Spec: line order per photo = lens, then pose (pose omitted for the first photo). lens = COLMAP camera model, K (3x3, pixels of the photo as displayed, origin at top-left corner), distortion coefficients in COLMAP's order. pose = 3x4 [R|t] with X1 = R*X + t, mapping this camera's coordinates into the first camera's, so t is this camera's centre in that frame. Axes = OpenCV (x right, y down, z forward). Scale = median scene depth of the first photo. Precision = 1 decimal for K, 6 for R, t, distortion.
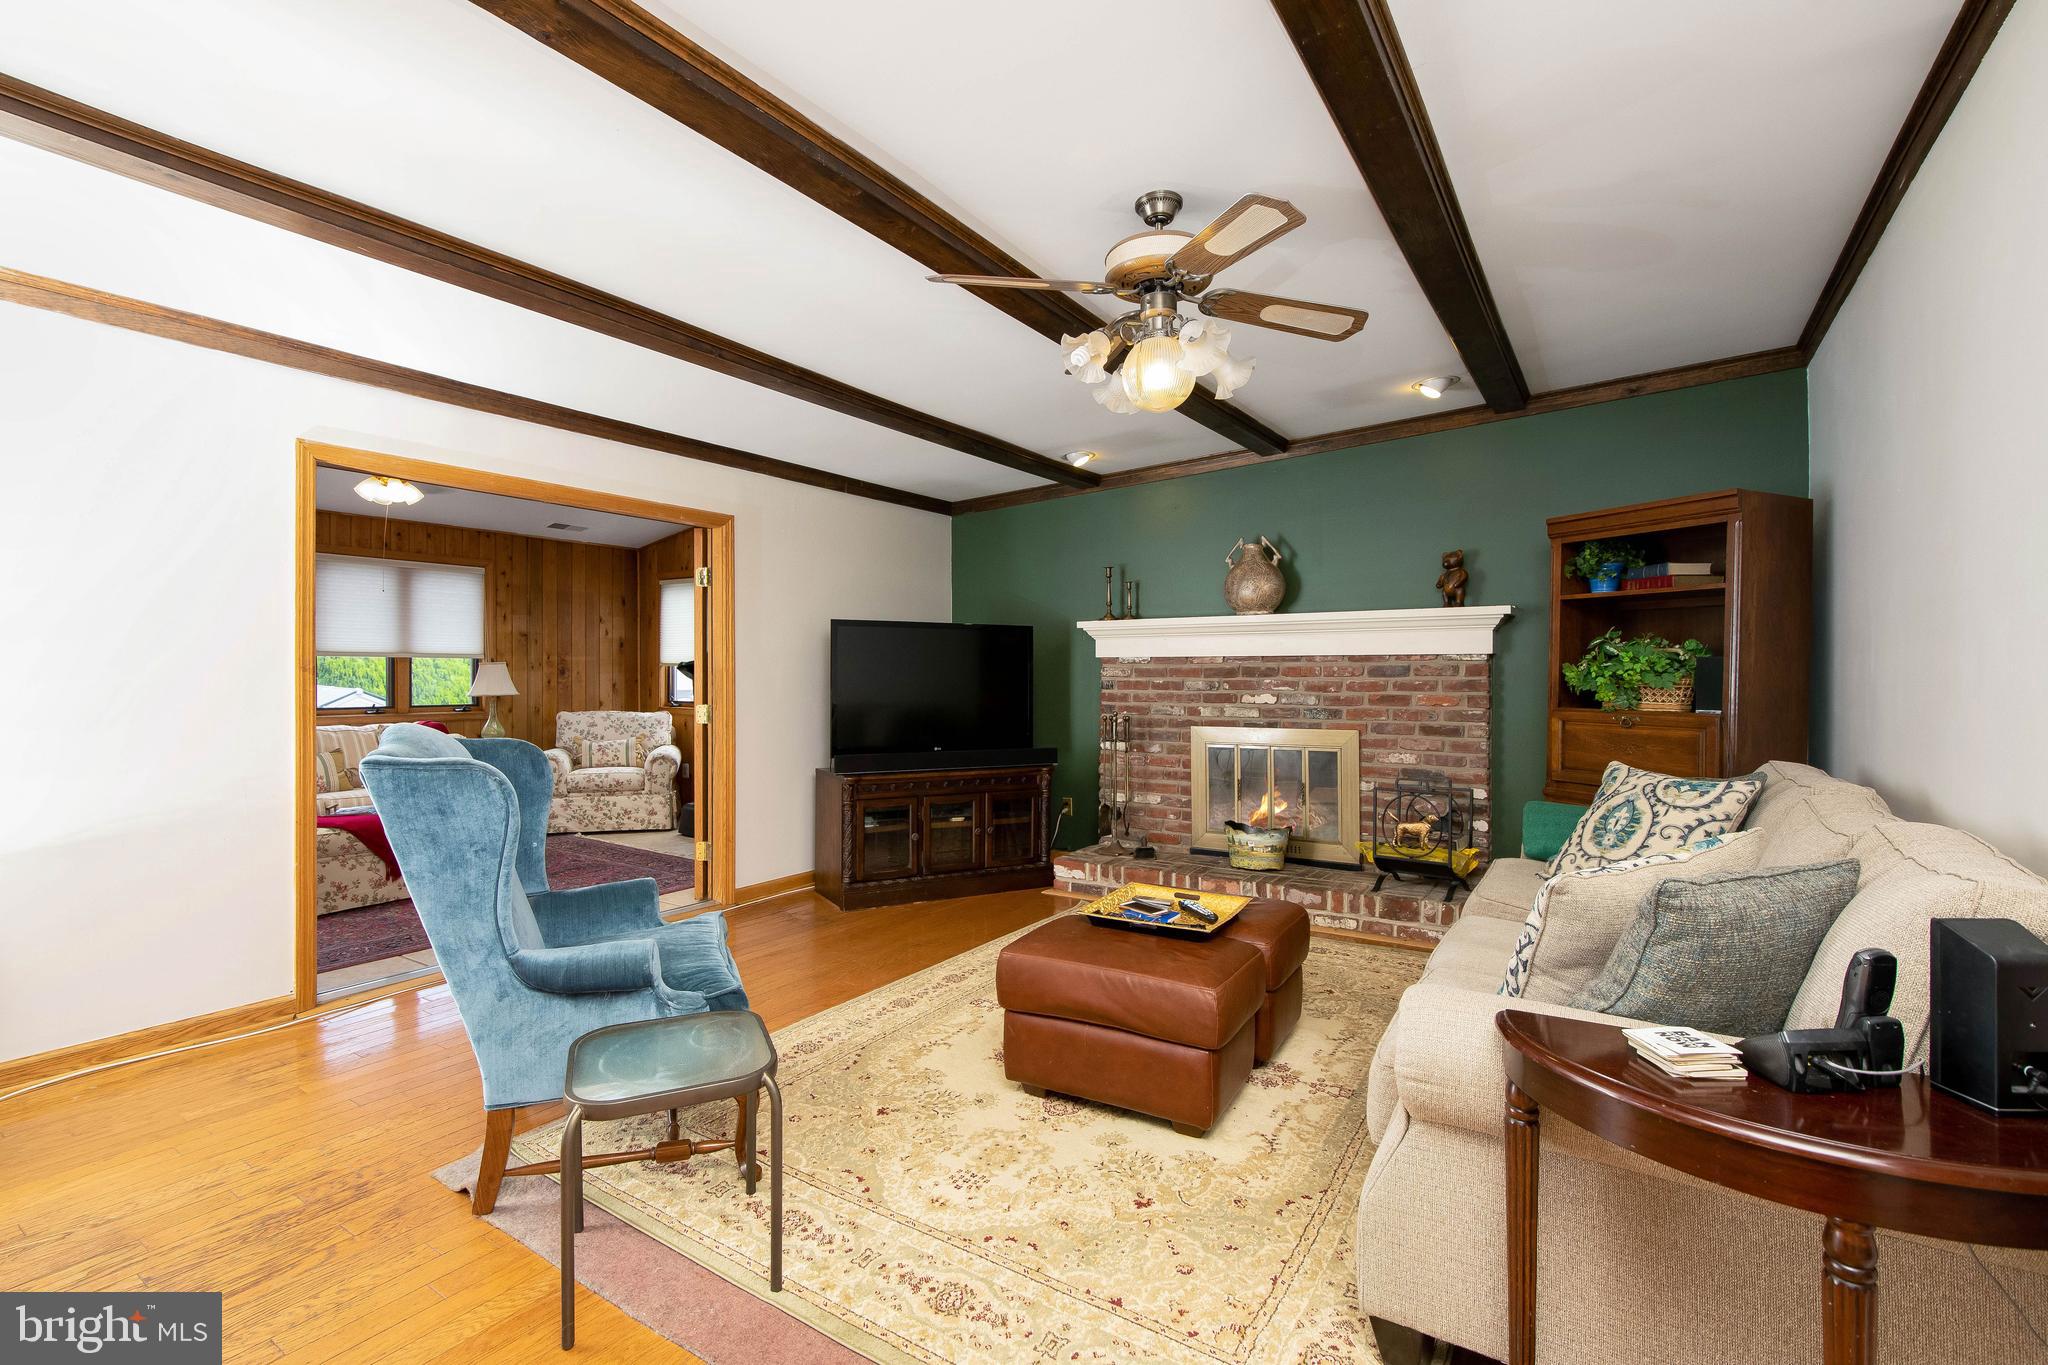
lens RADIAL K [[921.5, 0, 1027.3], [0, 921.5, 677.7], [0, 0, 1]] dist [0.000603, 0.000251]
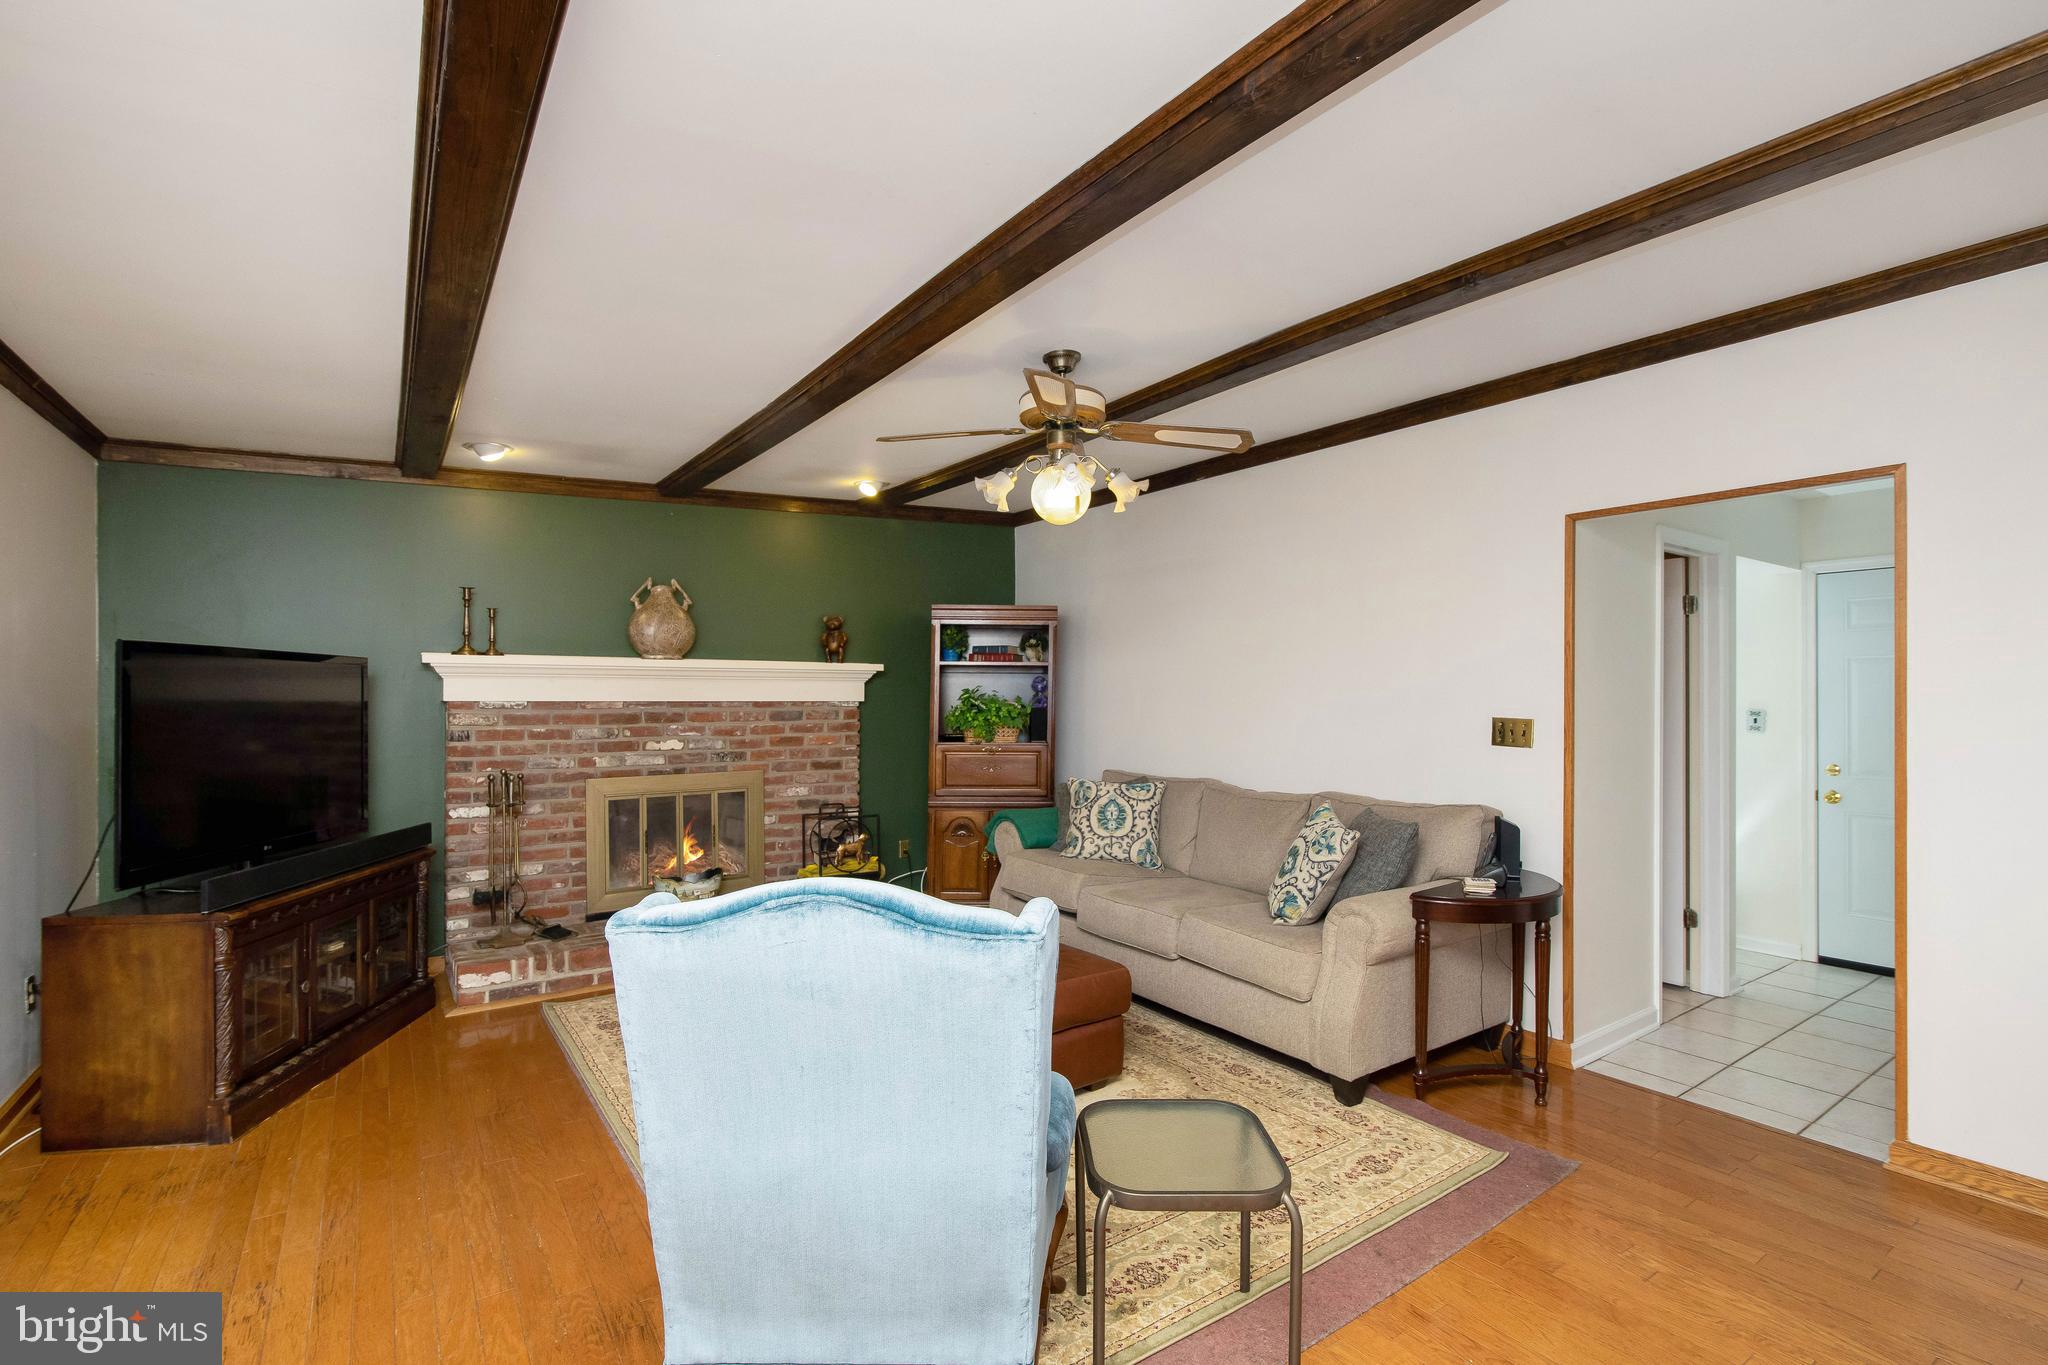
lens RADIAL K [[922.3, 0, 1015.8], [0, 922.3, 699.5], [0, 0, 1]] dist [0.001000, 0.000057]
pose [[0.378397, -0.002871, 0.925639, -0.536160], [0.000165, 0.999995, 0.003034, -0.029671], [-0.925643, -0.000995, 0.378396, 0.301496]]
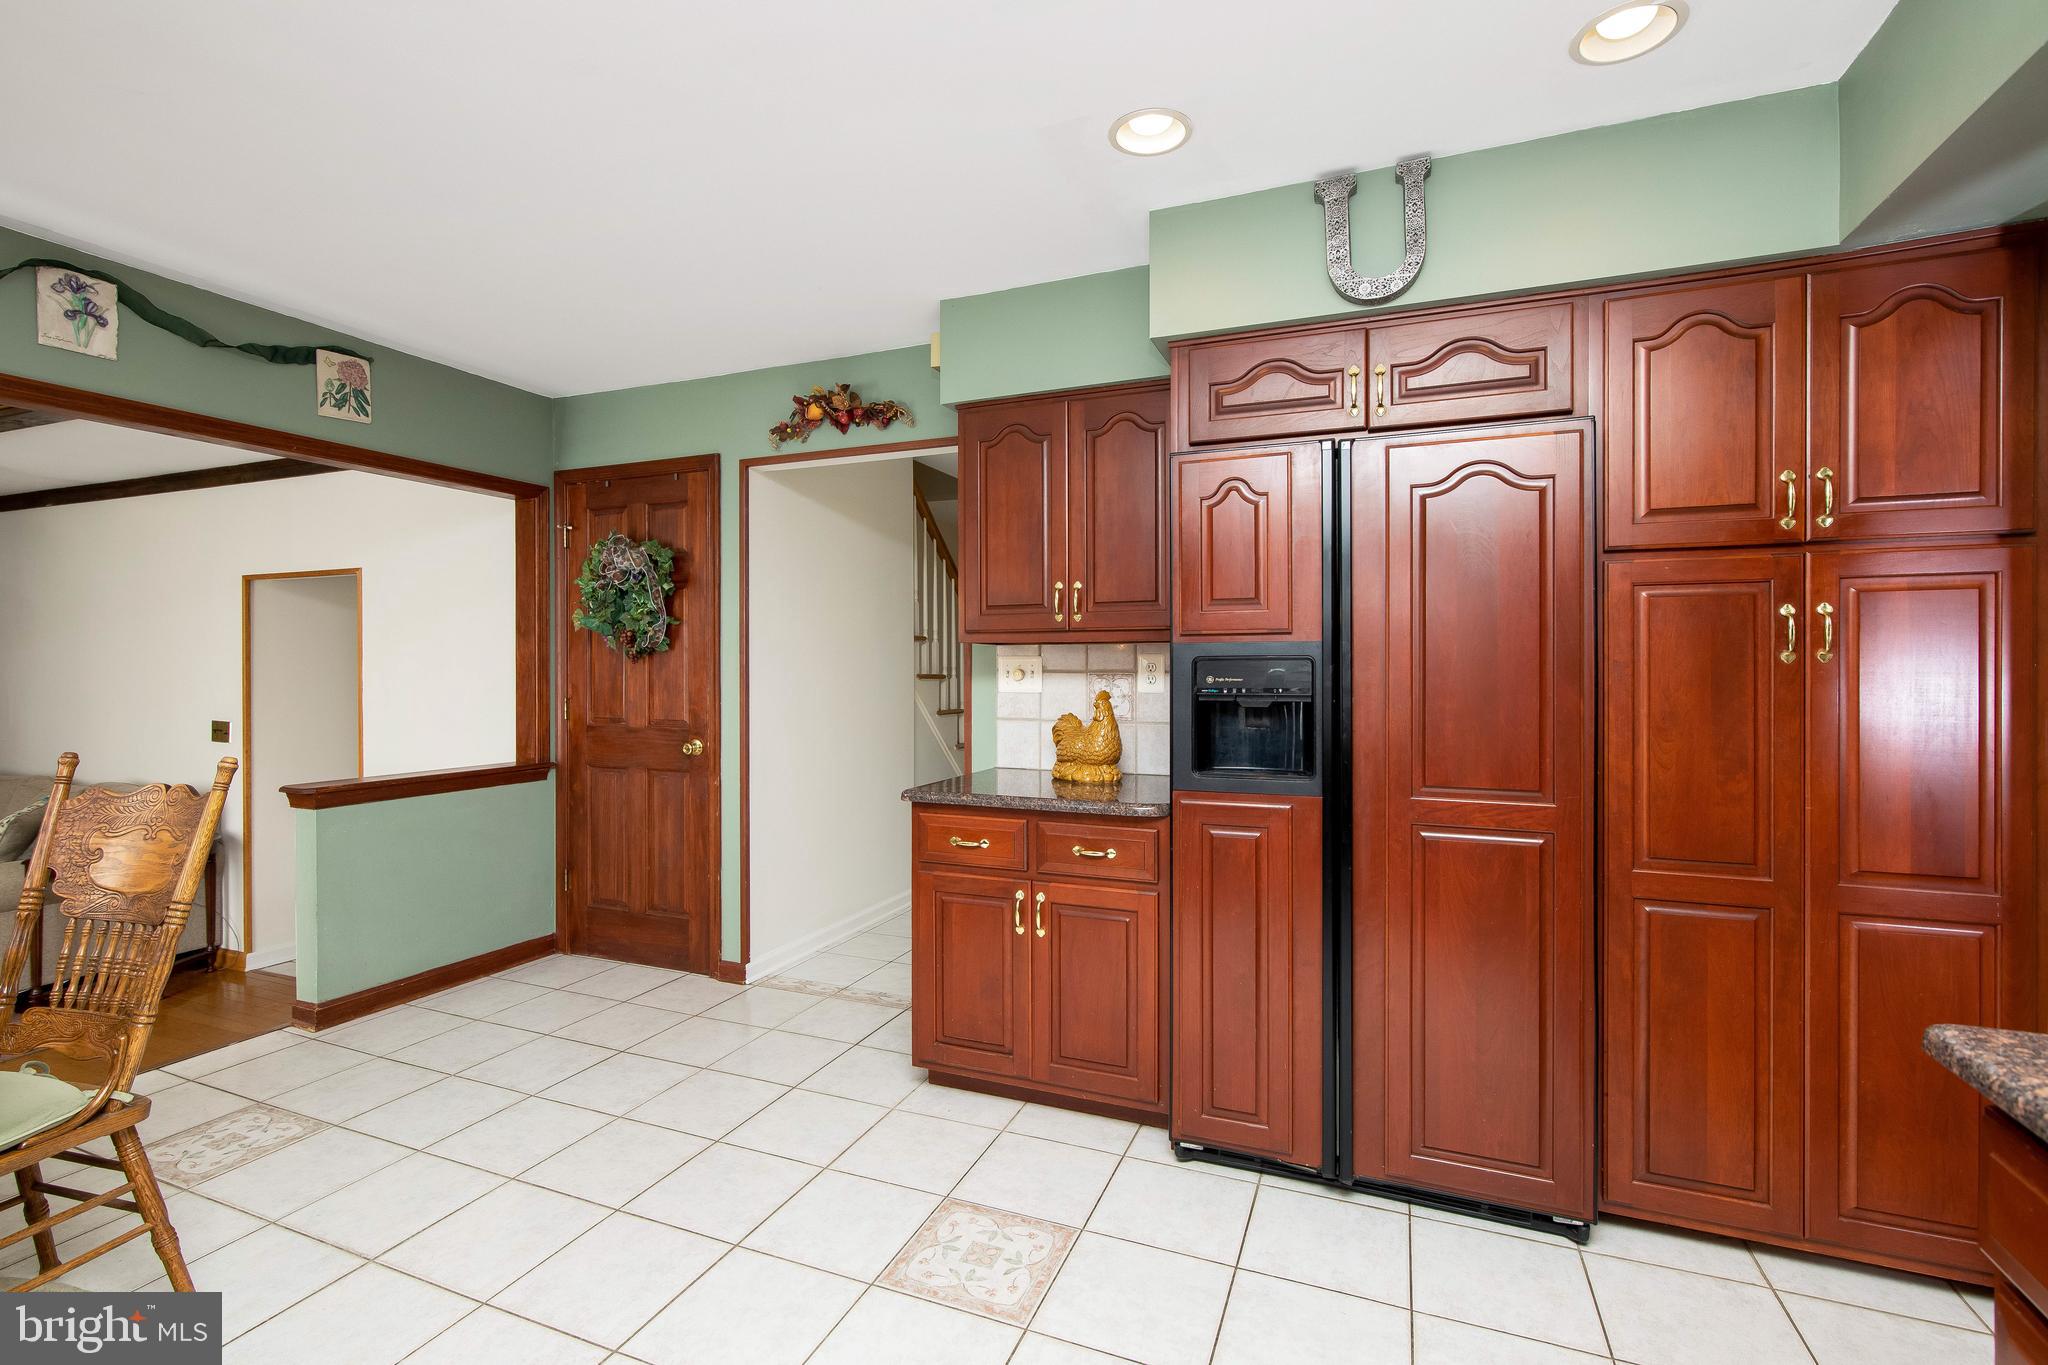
lens RADIAL K [[926.0, 0, 1008.2], [0, 926.0, 664.2], [0, 0, 1]] dist [-0.000282, -0.000302]
pose [[-0.184581, 0.003579, 0.982811, -0.847098], [0.003979, 0.999988, -0.002894, -0.067588], [-0.982809, 0.003376, -0.184593, -0.438130]]
